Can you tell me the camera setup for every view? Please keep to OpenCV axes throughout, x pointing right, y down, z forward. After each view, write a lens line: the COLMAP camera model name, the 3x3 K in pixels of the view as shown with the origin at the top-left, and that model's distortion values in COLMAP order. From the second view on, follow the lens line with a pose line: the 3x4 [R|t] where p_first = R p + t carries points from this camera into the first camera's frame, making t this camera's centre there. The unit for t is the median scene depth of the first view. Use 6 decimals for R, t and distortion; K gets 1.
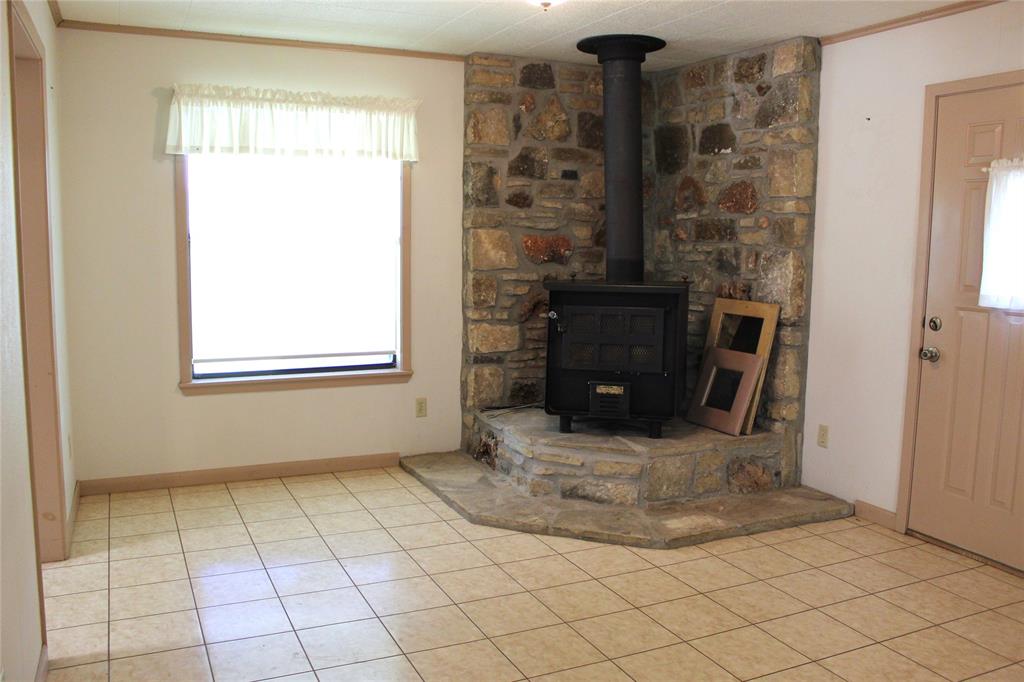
lens RADIAL K [[860.8, 0, 512.0], [0, 860.8, 341.0], [0, 0, 1]] dist [-0.182912, 0.162663]
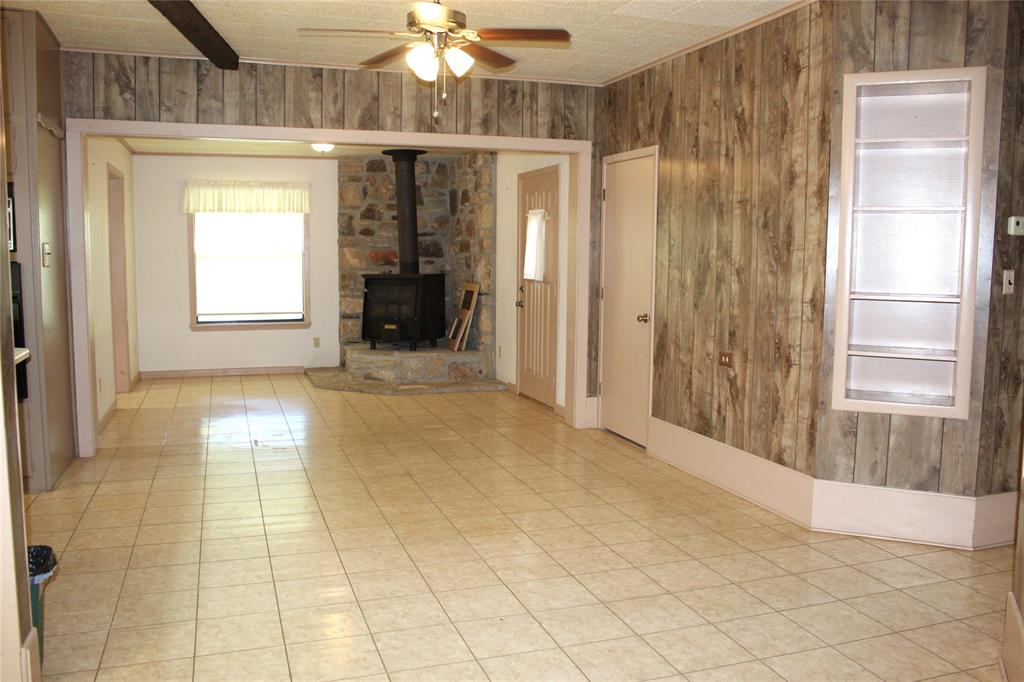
lens RADIAL K [[845.3, 0, 512.0], [0, 845.3, 341.0], [0, 0, 1]] dist [-0.171014, 0.155128]
pose [[0.994426, 0.003245, -0.105388, 0.533698], [-0.005122, 0.999833, -0.017538, 0.108656], [0.105313, 0.017980, 0.994277, -0.818231]]
